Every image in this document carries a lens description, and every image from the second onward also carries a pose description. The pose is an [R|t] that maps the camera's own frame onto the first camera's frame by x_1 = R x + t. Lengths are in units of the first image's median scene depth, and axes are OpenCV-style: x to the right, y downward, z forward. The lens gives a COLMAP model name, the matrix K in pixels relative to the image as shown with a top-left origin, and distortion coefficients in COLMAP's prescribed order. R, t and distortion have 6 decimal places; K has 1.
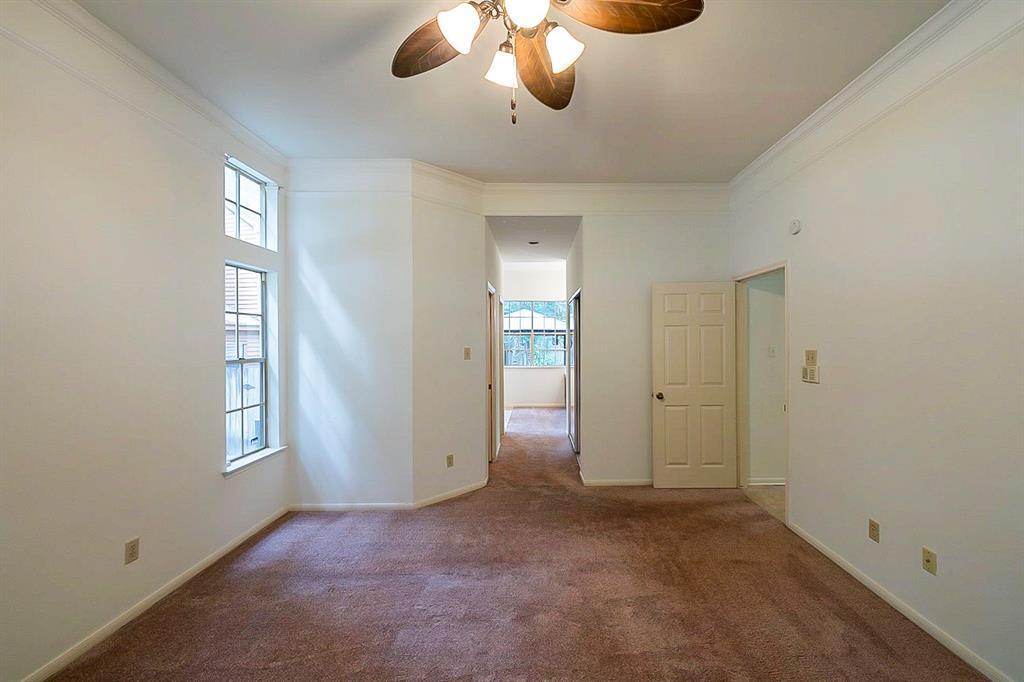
lens RADIAL K [[412.0, 0, 537.1], [0, 412.0, 341.3], [0, 0, 1]] dist [0.001160, 0.000118]
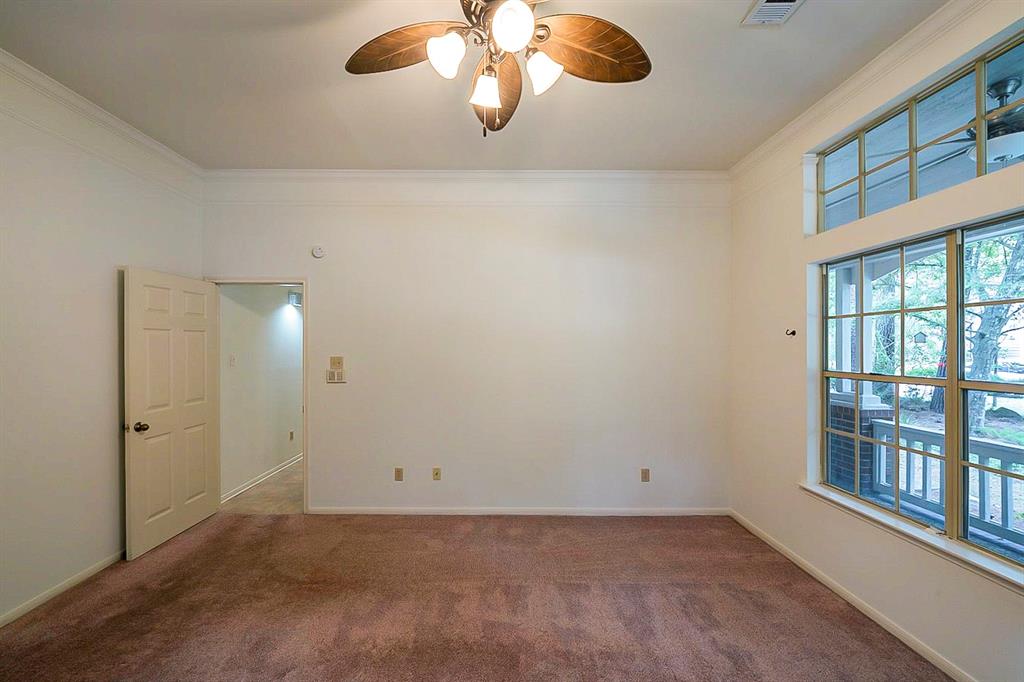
lens RADIAL K [[404.2, 0, 506.8], [0, 404.2, 347.2], [0, 0, 1]] dist [0.001273, 0.000043]
pose [[-0.004441, 0.003150, 0.999985, -0.494333], [0.002675, 0.999991, -0.003139, -0.001521], [-0.999987, 0.002661, -0.004450, 0.447182]]
